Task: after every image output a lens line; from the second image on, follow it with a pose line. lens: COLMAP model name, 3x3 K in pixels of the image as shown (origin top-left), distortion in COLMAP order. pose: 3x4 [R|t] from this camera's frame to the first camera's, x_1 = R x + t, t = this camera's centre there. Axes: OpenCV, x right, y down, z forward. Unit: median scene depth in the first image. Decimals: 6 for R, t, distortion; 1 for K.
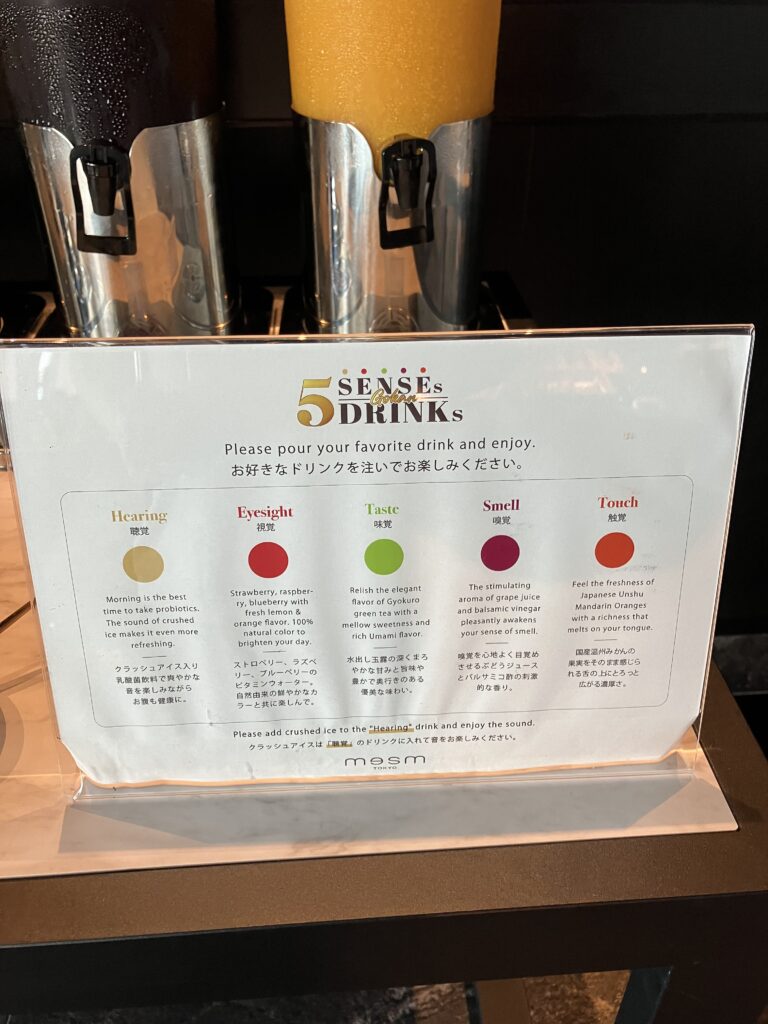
lens RADIAL K [[845.4, 0, 384.3], [0, 845.4, 515.2], [0, 0, 1]] dist [0.073363, -0.087904]
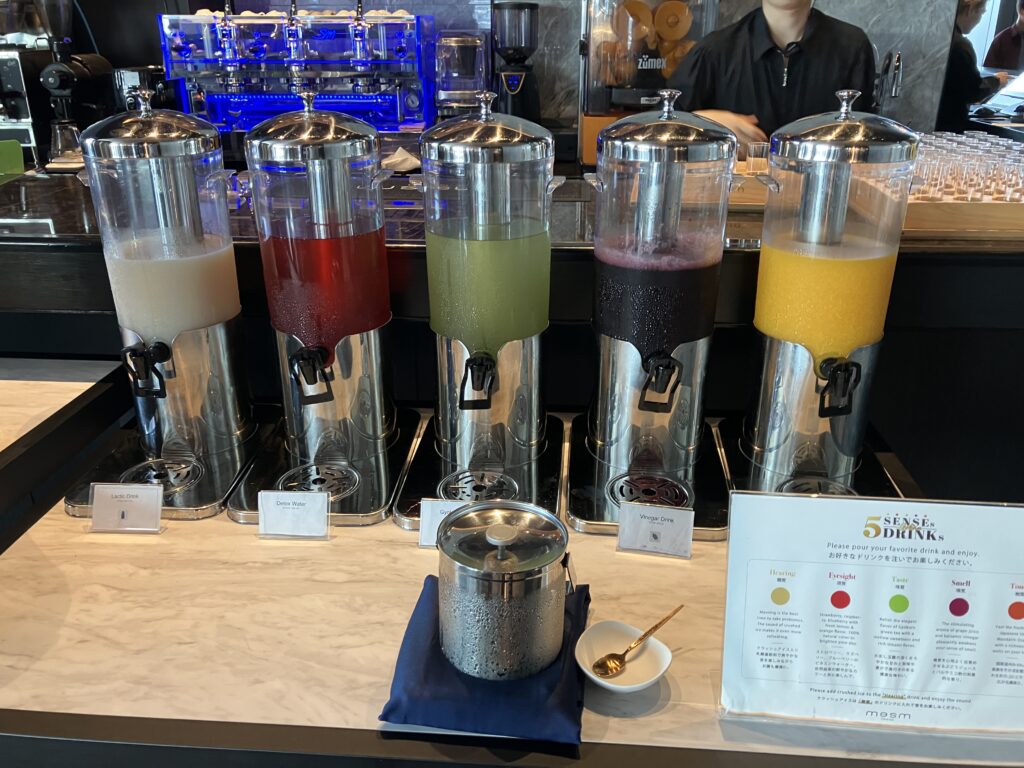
lens RADIAL K [[845.4, 0, 505.6], [0, 845.4, 380.0], [0, 0, 1]] dist [0.073363, -0.087904]
pose [[0.989639, 0.054908, -0.132665, -0.669702], [-0.082559, 0.973577, -0.212911, 0.041016], [0.117469, 0.221657, 0.968023, -1.191992]]
